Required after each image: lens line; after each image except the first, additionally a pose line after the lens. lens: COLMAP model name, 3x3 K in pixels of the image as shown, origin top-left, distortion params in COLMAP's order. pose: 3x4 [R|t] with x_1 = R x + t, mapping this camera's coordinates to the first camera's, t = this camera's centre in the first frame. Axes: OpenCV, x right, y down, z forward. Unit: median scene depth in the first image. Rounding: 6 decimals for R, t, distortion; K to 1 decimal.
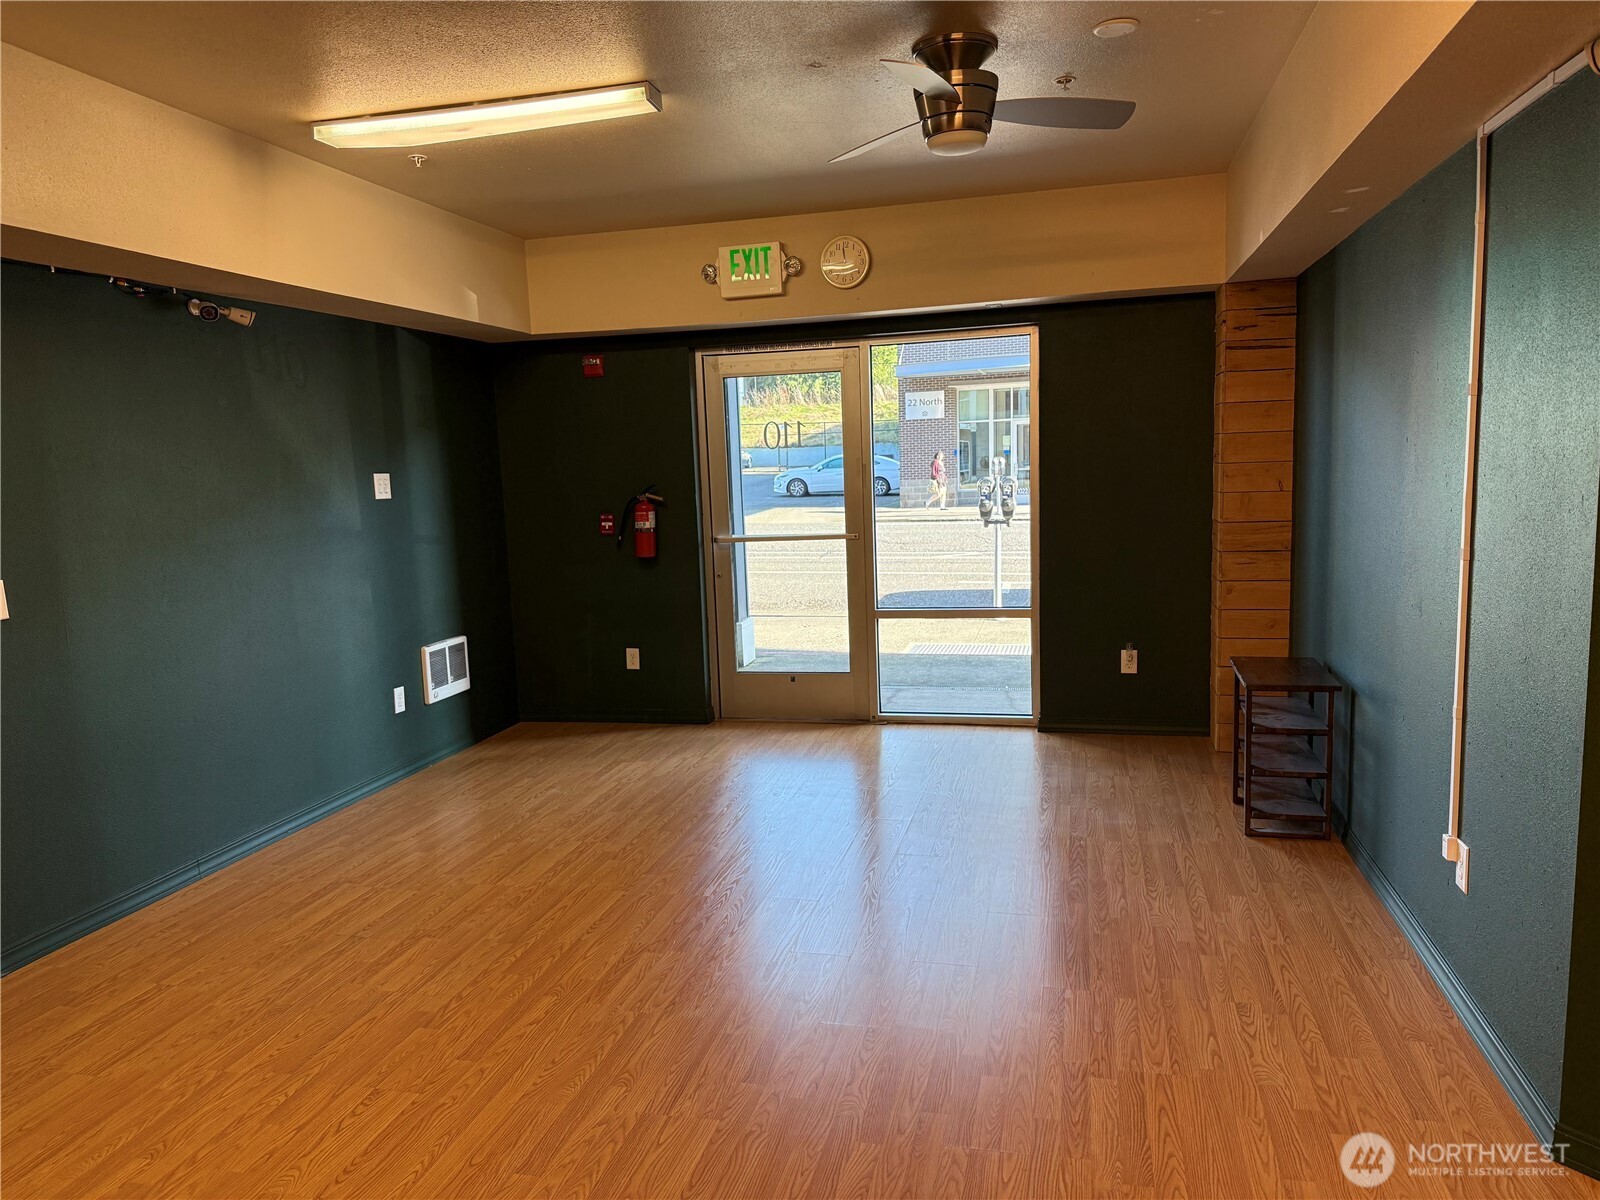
lens RADIAL K [[1112.3, 0, 800.0], [0, 1112.3, 600.0], [0, 0, 1]] dist [0.164735, -0.302905]
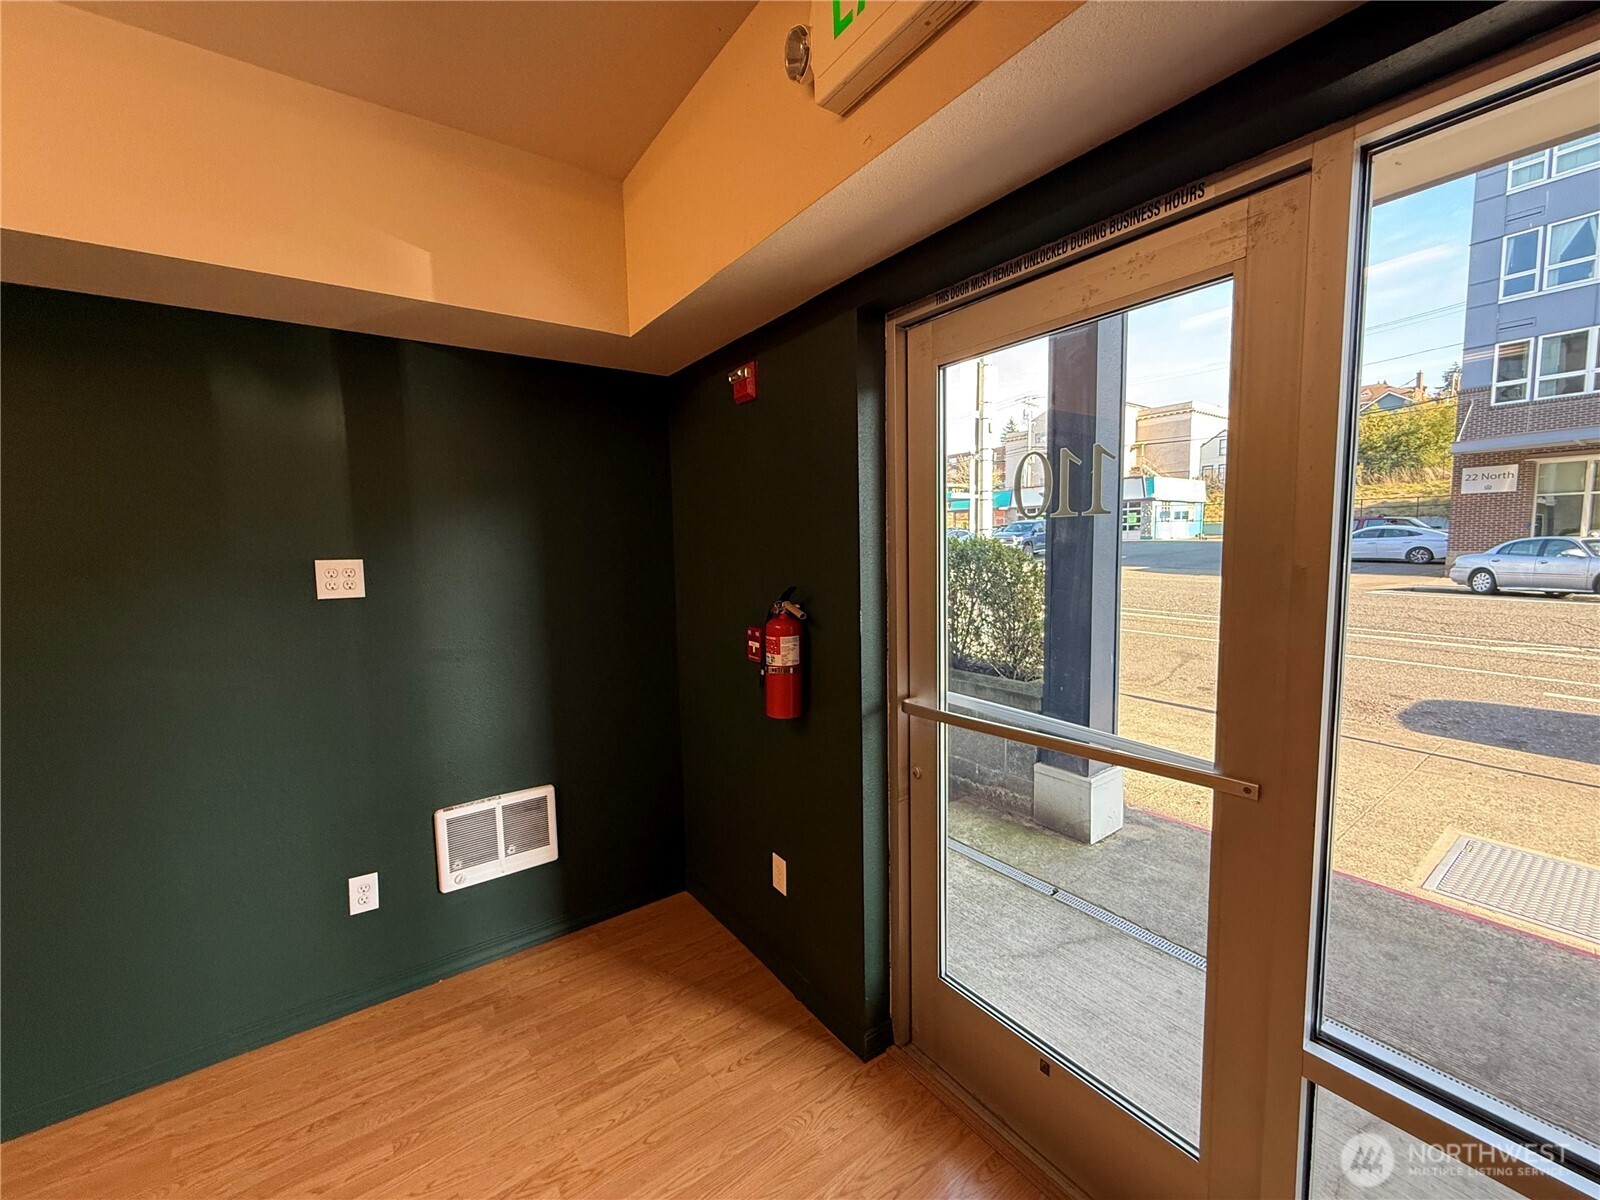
lens RADIAL K [[636.0, 0, 794.8], [0, 636.0, 600.7], [0, 0, 1]] dist [-0.000078, 0.000287]
pose [[0.760364, 0.079656, -0.644594, 0.067756], [-0.086934, 0.996002, 0.020534, -0.108989], [0.643653, 0.040424, 0.764249, 0.816903]]
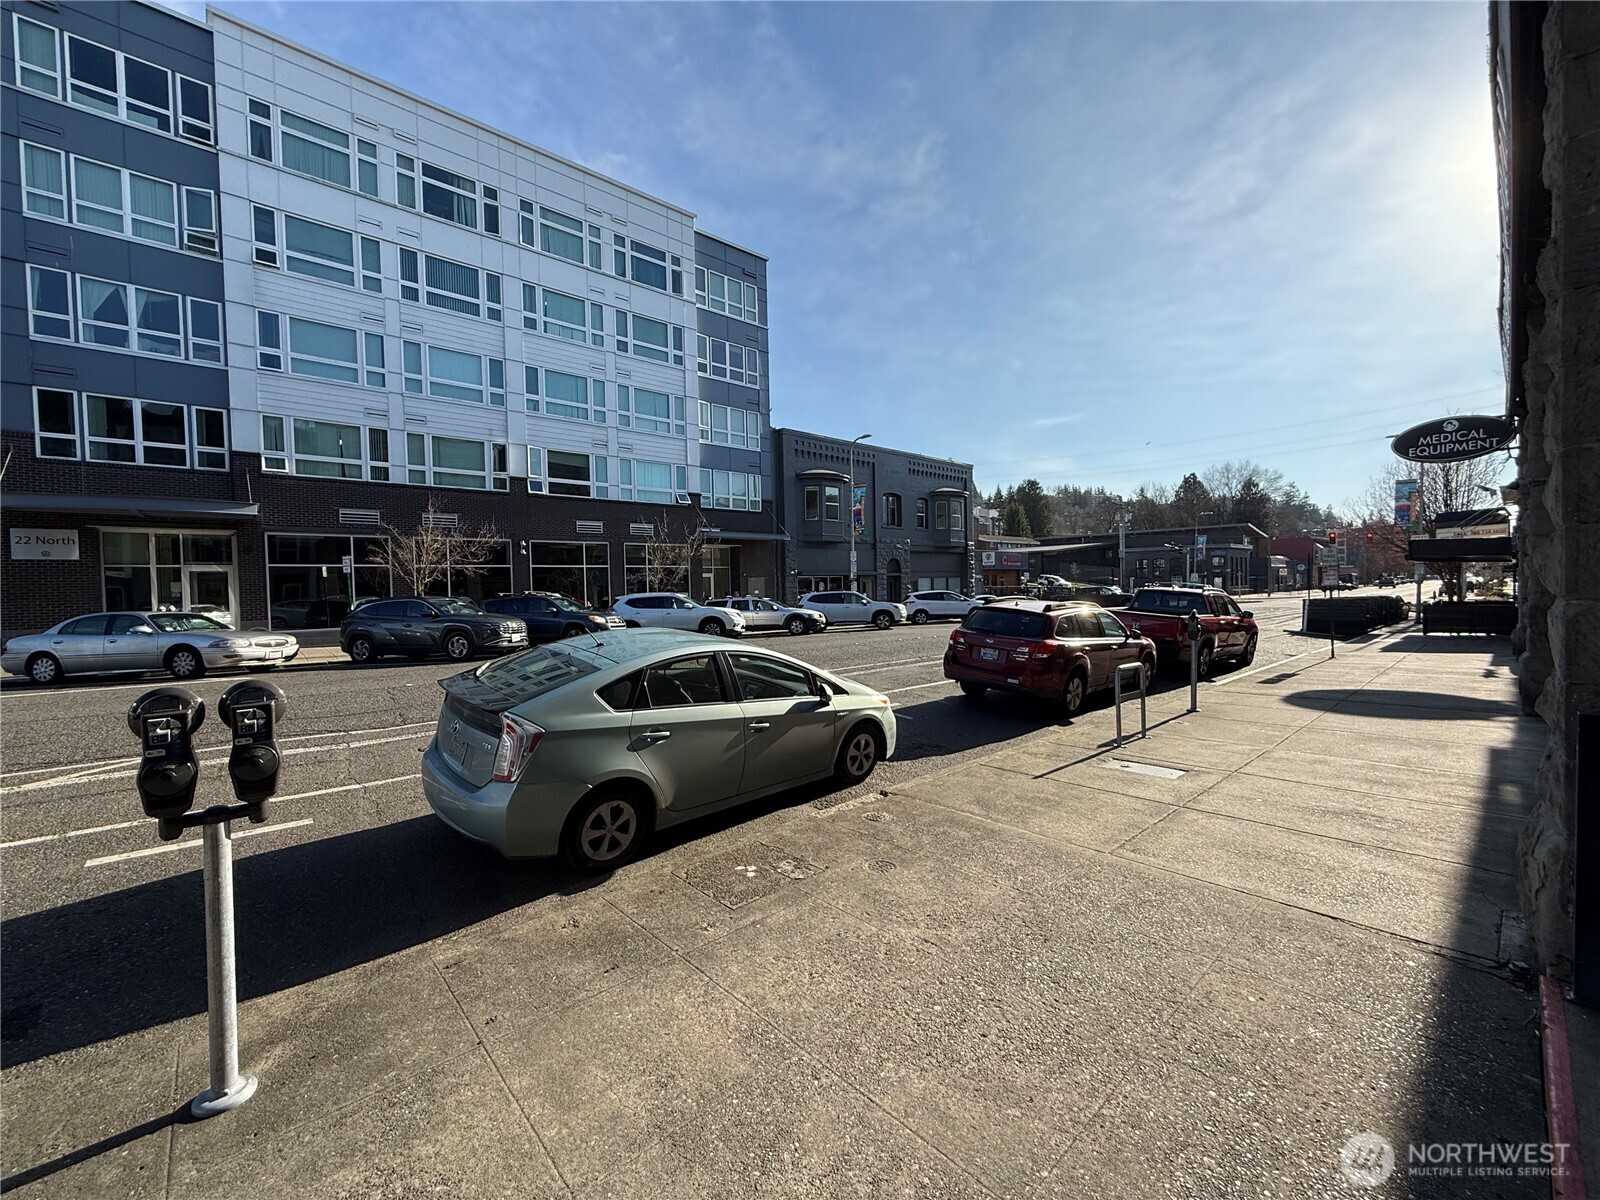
lens RADIAL K [[636.0, 0, 794.8], [0, 636.0, 600.7], [0, 0, 1]] dist [-0.000078, 0.000287]
pose [[0.574031, 0.002031, 0.818831, 0.227576], [0.102013, 0.992029, -0.073976, -0.195904], [-0.812454, 0.125996, 0.569248, 1.412678]]
